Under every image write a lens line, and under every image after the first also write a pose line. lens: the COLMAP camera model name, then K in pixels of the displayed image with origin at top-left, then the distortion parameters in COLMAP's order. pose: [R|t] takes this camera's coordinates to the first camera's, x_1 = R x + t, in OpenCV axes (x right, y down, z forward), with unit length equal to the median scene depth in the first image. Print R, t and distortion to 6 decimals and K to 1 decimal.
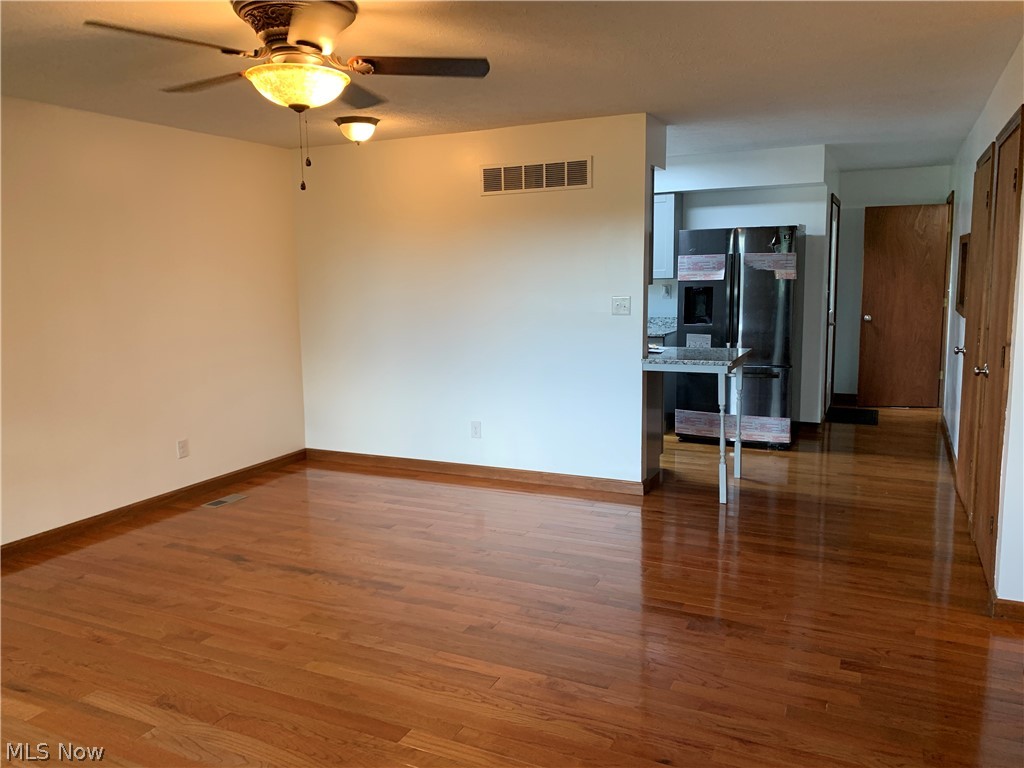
lens RADIAL K [[778.9, 0, 514.3], [0, 778.9, 384.9], [0, 0, 1]] dist [0.028169, -0.038937]
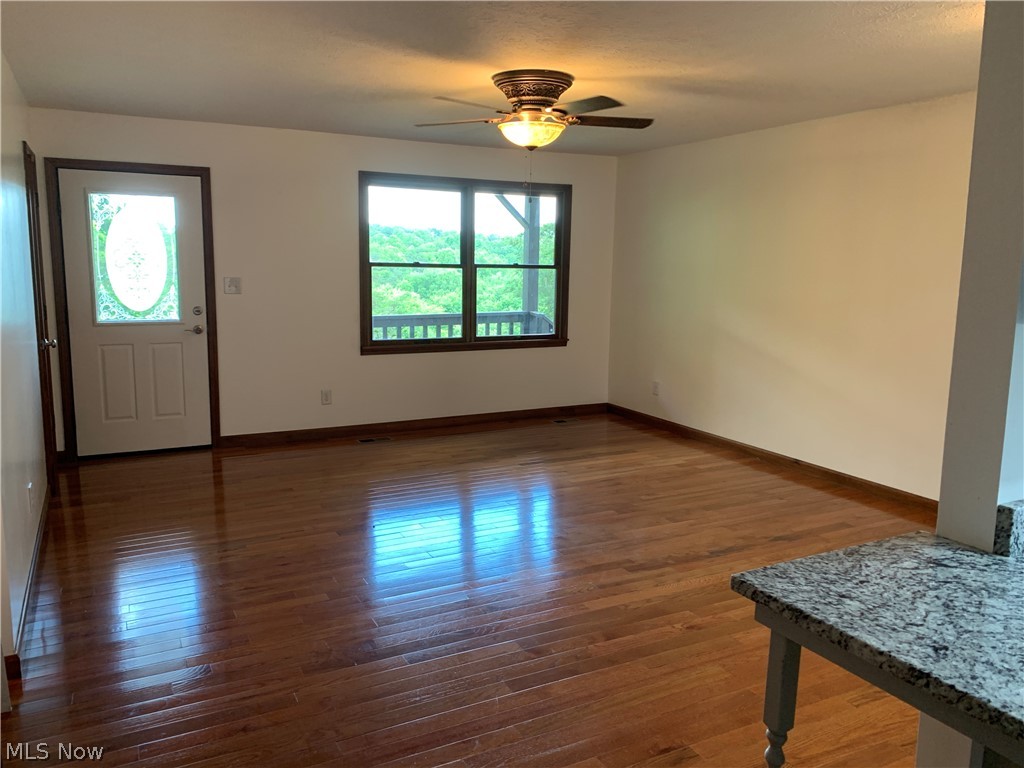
lens RADIAL K [[778.9, 0, 514.6], [0, 778.9, 379.7], [0, 0, 1]] dist [0.028169, -0.038937]
pose [[-0.589158, 0.144310, -0.795027, 0.696720], [-0.119056, 0.957679, 0.262061, -0.223706], [0.799199, 0.249048, -0.547043, 1.327754]]
